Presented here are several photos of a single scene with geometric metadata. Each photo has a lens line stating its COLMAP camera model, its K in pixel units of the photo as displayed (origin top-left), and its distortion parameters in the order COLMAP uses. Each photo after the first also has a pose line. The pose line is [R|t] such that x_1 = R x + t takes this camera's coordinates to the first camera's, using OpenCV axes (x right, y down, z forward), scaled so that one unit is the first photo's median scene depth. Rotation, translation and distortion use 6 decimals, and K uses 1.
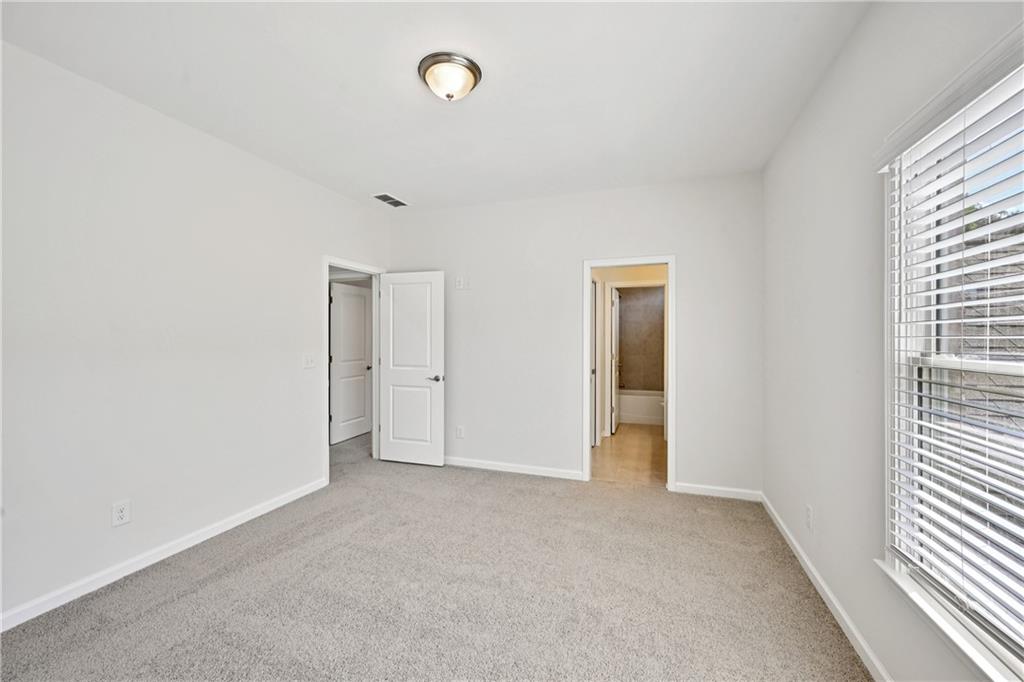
lens RADIAL K [[400.9, 0, 513.8], [0, 400.9, 340.9], [0, 0, 1]] dist [0.000282, -0.000116]
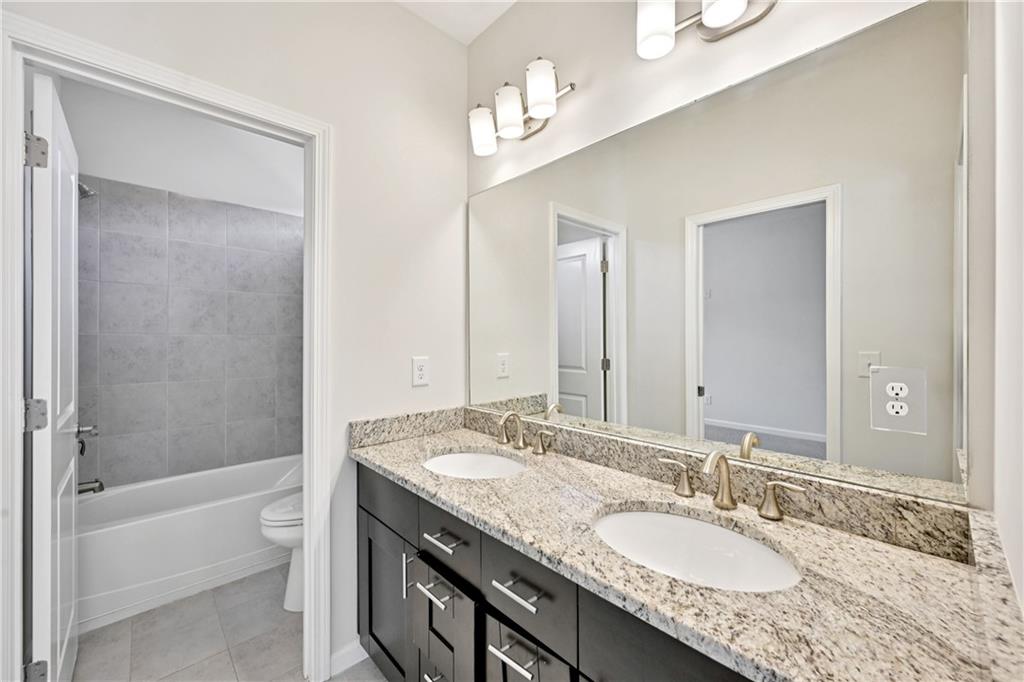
lens RADIAL K [[400.9, 0, 507.5], [0, 400.9, 341.3], [0, 0, 1]] dist [0.000282, -0.000116]
pose [[0.474435, -0.005765, 0.880272, 0.145868], [0.001011, 0.999981, 0.006004, -0.001171], [-0.880290, -0.001959, 0.474432, 0.557115]]
